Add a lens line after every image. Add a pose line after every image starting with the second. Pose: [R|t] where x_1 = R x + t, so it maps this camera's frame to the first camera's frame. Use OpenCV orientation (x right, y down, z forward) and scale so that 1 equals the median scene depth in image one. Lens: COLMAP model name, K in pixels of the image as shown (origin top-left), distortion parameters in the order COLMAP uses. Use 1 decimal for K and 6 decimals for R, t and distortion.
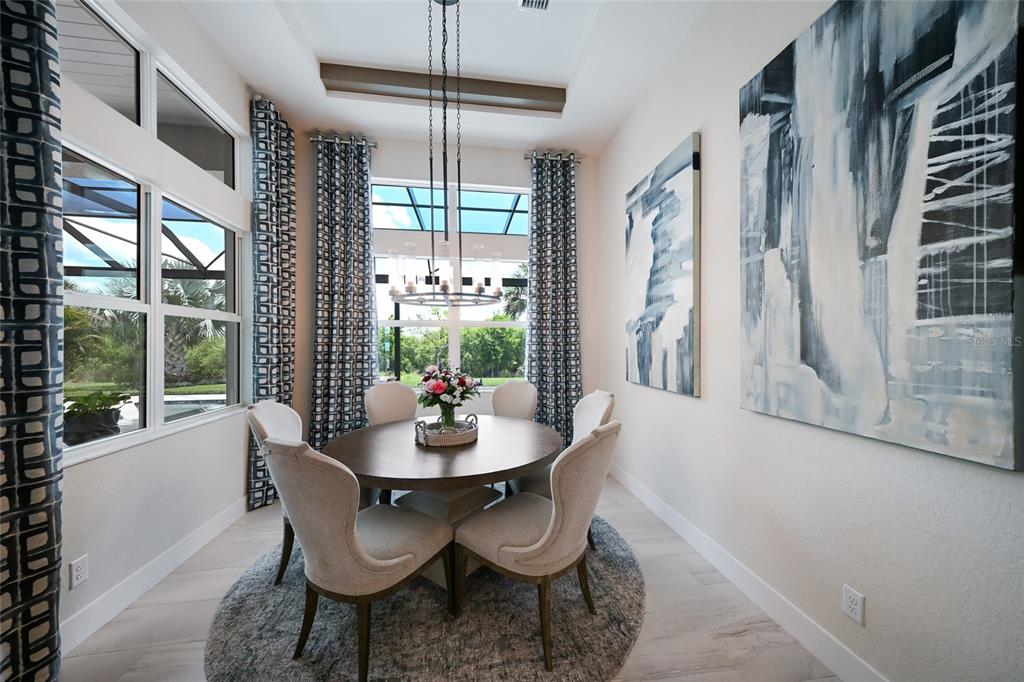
lens RADIAL K [[356.1, 0, 513.5], [0, 356.1, 345.4], [0, 0, 1]] dist [0.001753, 0.000063]
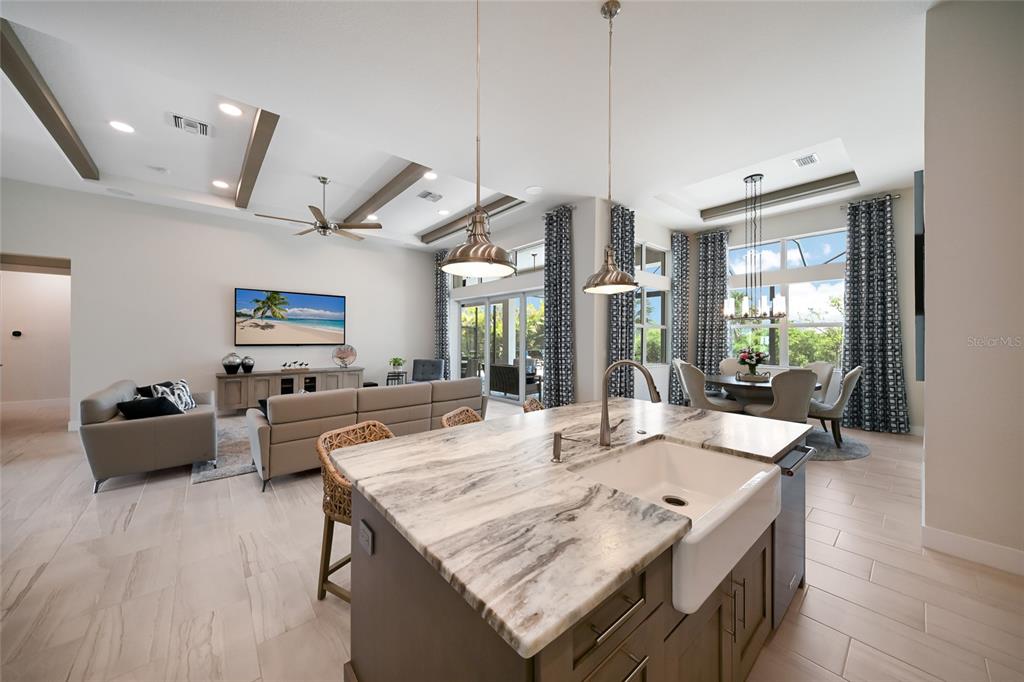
lens RADIAL K [[354.9, 0, 518.5], [0, 354.9, 338.5], [0, 0, 1]] dist [0.002196, -0.000069]
pose [[0.545074, 0.004227, -0.838377, 0.580950], [-0.008617, 0.999963, -0.000561, 0.007733], [0.838343, 0.007530, 0.545090, -0.952415]]
